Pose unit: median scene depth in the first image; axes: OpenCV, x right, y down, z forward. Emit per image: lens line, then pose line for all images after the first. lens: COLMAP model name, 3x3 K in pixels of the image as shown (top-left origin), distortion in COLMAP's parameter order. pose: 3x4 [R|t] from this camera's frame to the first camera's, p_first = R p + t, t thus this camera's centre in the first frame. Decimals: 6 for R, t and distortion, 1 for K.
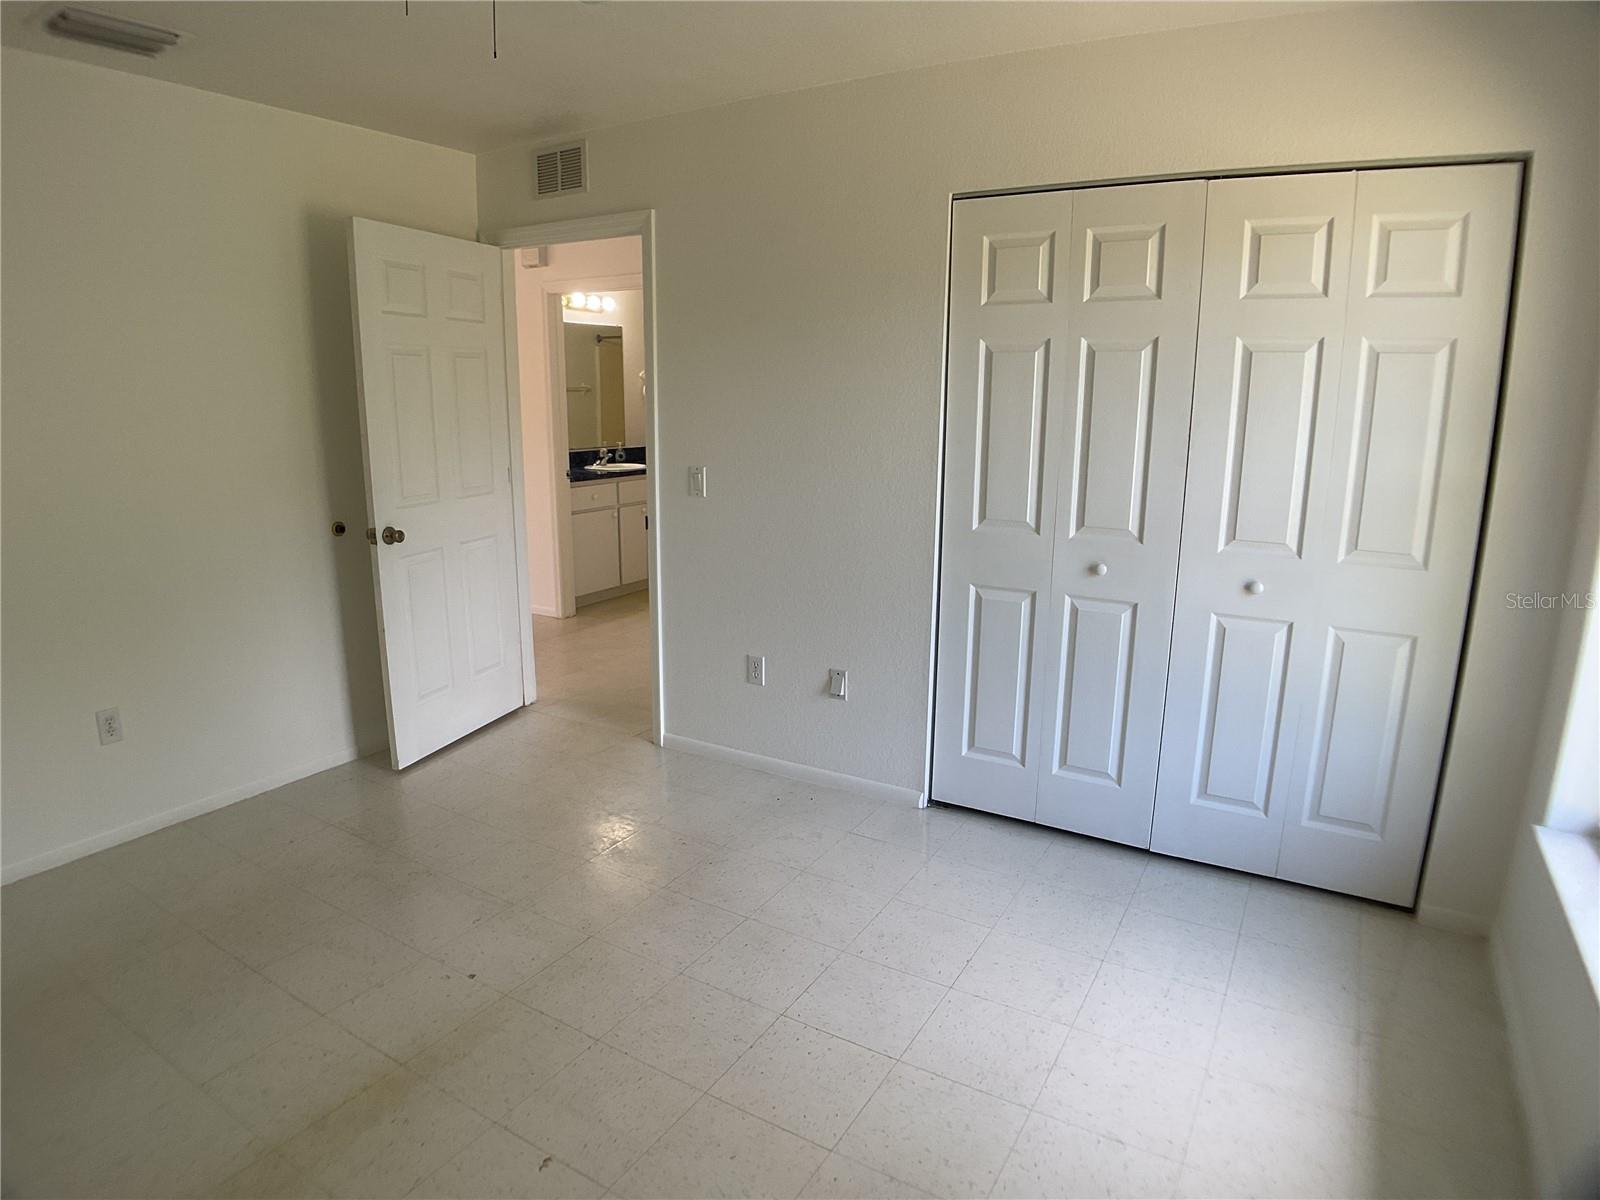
lens RADIAL K [[918.2, 0, 796.5], [0, 918.2, 603.3], [0, 0, 1]] dist [-0.076576, -0.006288]
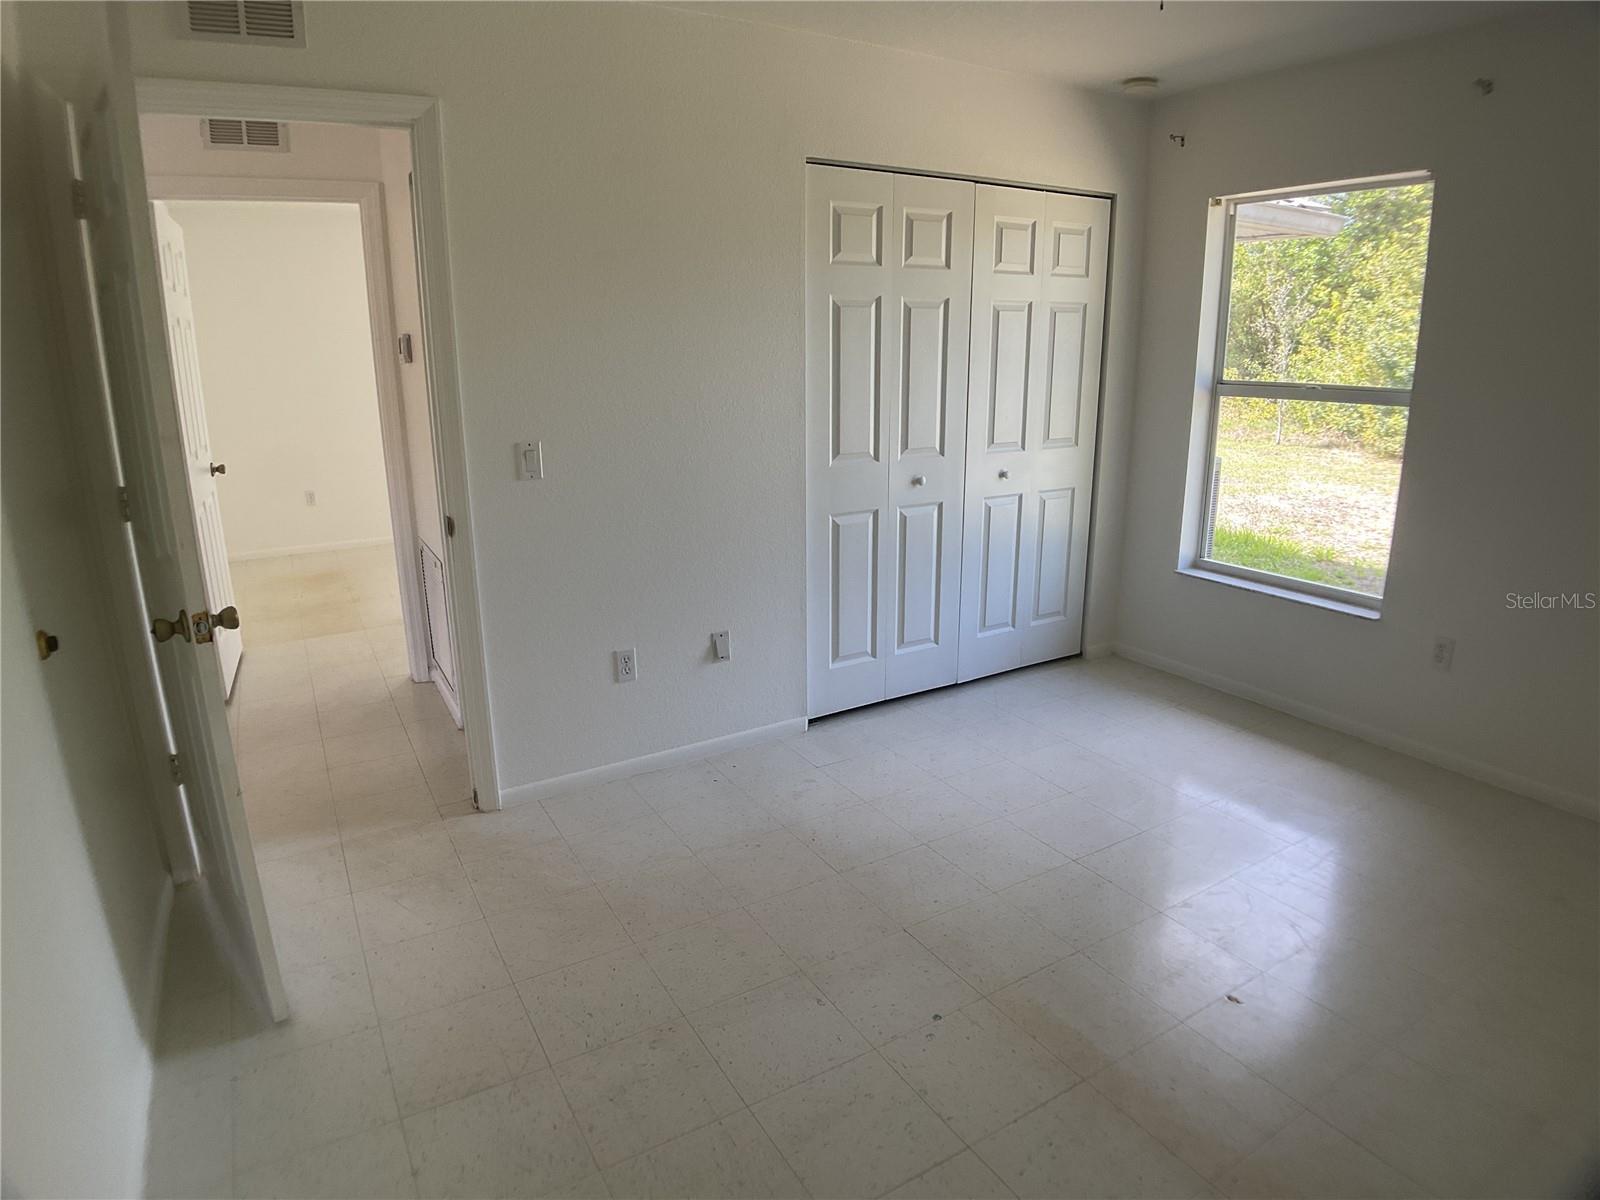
lens RADIAL K [[918.2, 0, 796.5], [0, 918.2, 603.3], [0, 0, 1]] dist [-0.076576, -0.006288]
pose [[0.476049, -0.247249, 0.843946, -0.818136], [0.206705, 0.964237, 0.165893, -0.113571], [-0.854781, 0.095475, 0.510131, 0.481286]]
